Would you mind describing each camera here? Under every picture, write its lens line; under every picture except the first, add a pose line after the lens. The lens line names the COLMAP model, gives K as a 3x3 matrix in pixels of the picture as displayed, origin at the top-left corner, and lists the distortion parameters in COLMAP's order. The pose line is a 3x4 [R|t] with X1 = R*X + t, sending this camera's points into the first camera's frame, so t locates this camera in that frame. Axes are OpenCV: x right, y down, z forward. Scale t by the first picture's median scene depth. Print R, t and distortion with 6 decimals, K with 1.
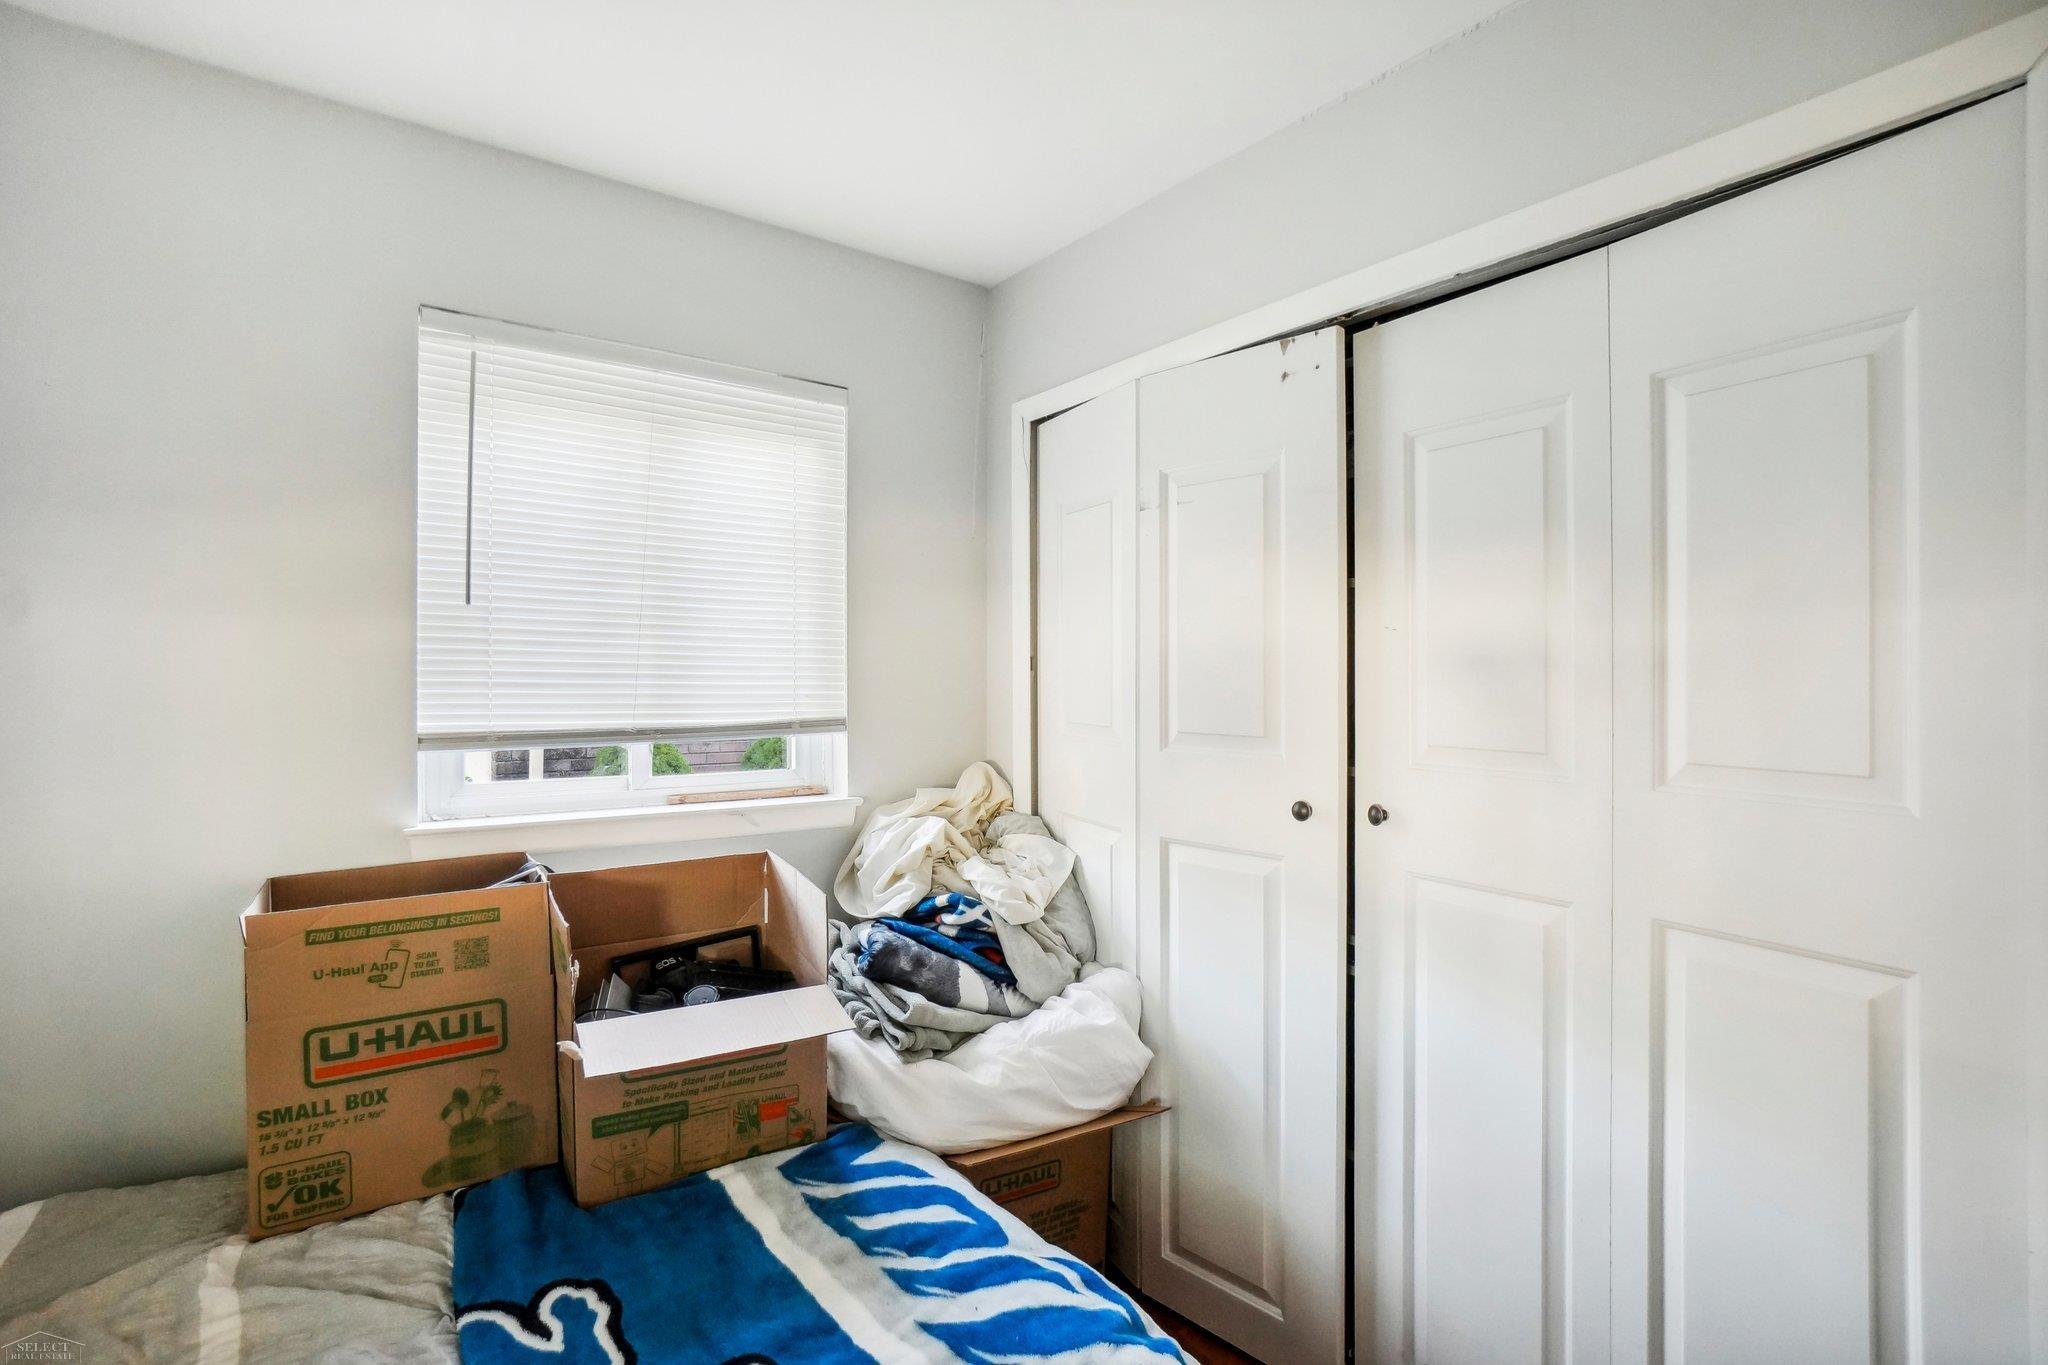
lens RADIAL K [[933.1, 0, 1026.5], [0, 933.1, 675.1], [0, 0, 1]] dist [-0.061259, 0.021572]
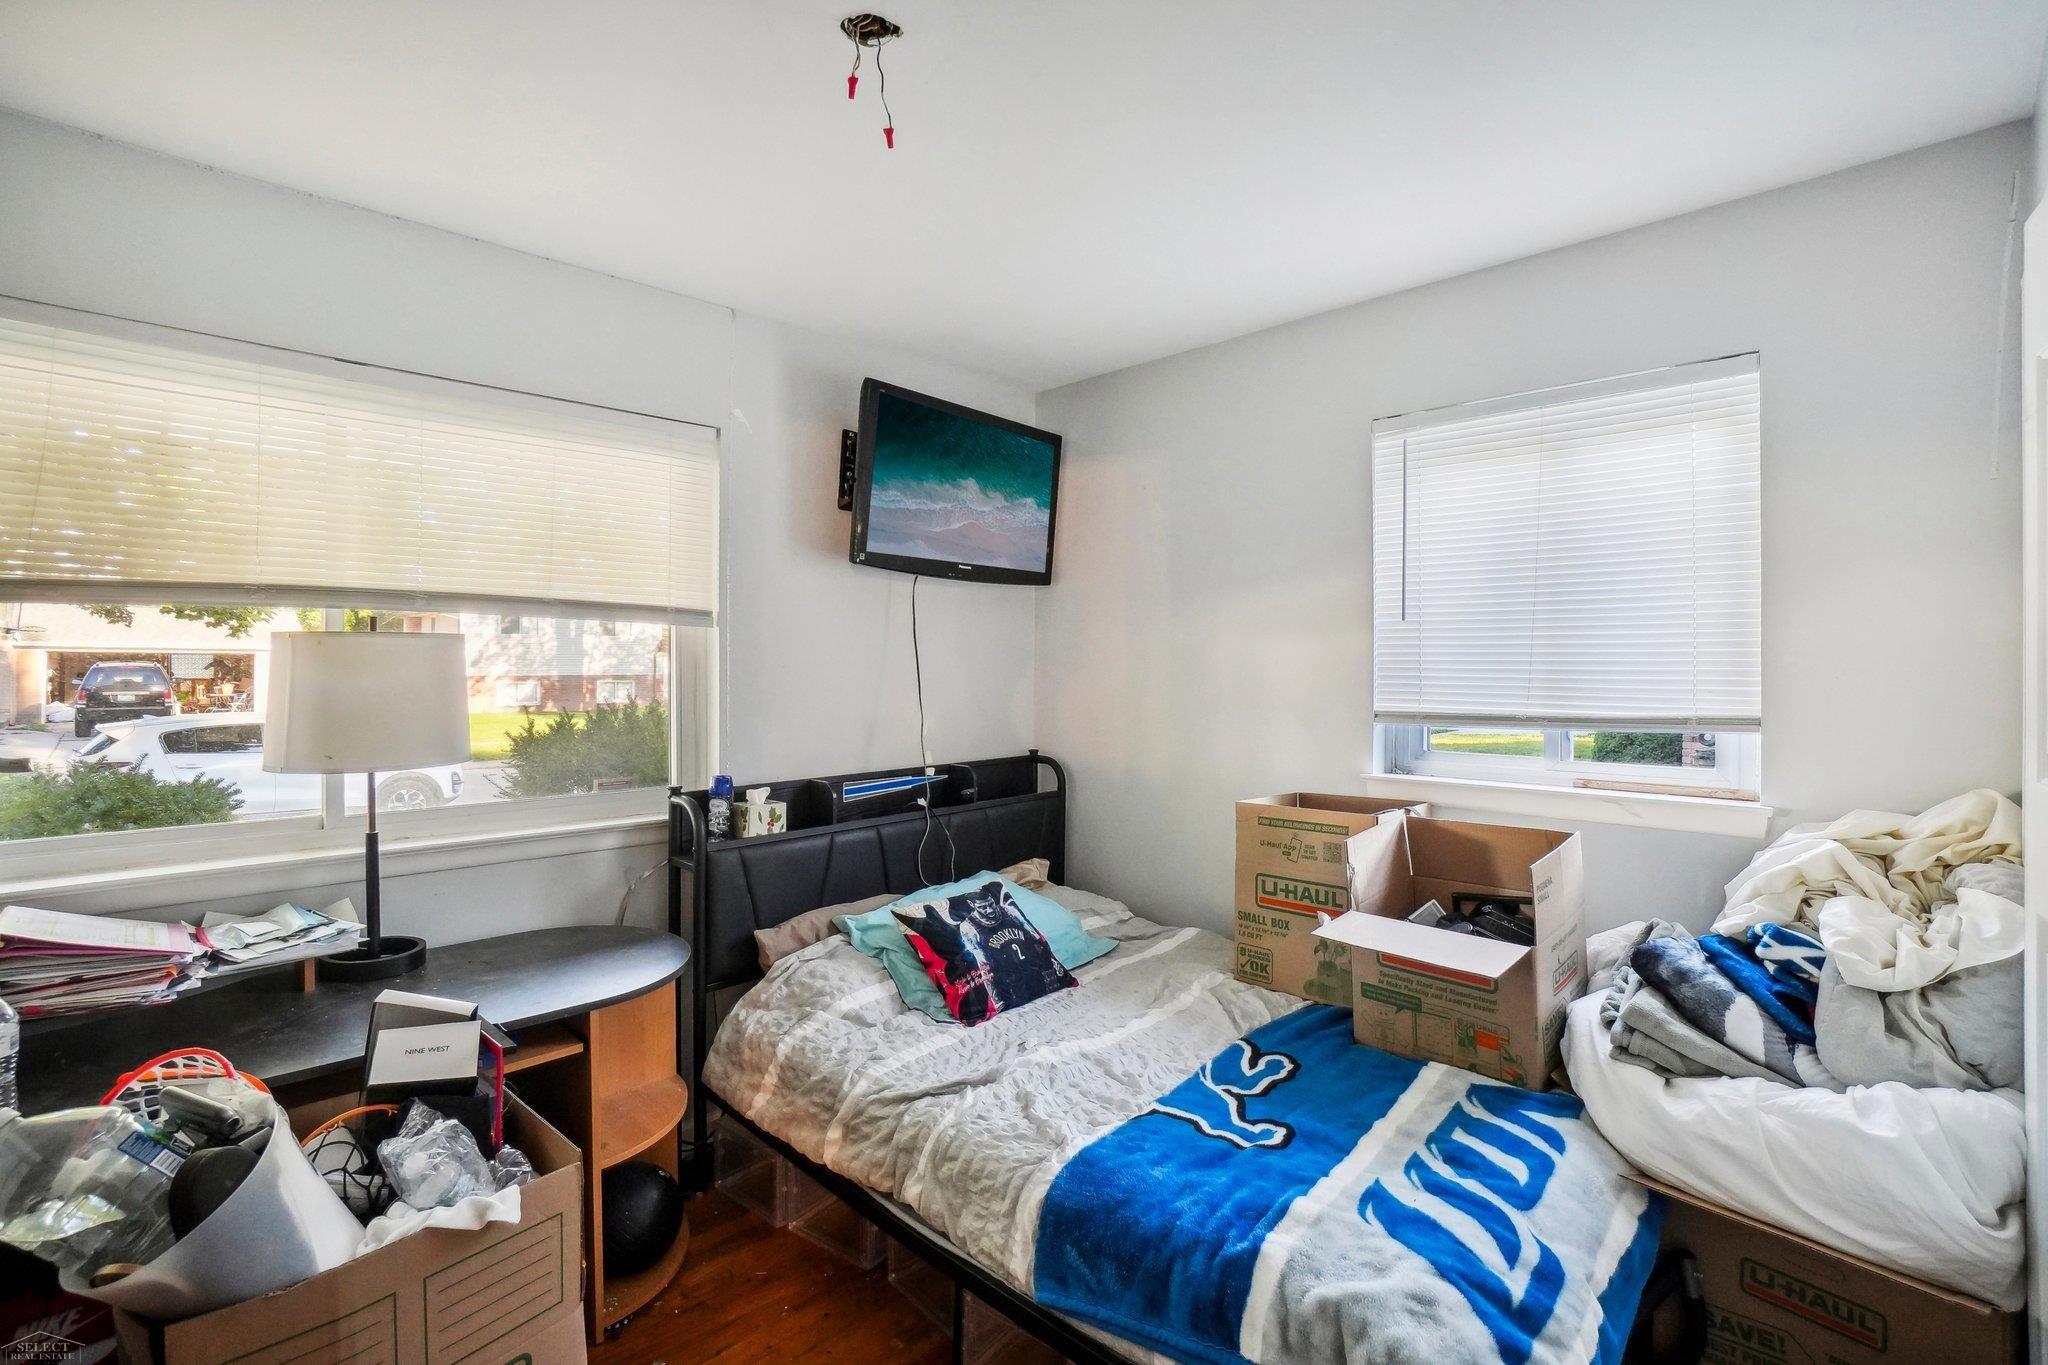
lens RADIAL K [[945.4, 0, 1029.0], [0, 945.4, 643.2], [0, 0, 1]] dist [-0.071426, 0.023521]
pose [[0.153312, -0.030024, -0.987722, 0.826341], [-0.001519, 0.999530, -0.030619, 0.003066], [0.988177, 0.006194, 0.153195, 0.240282]]
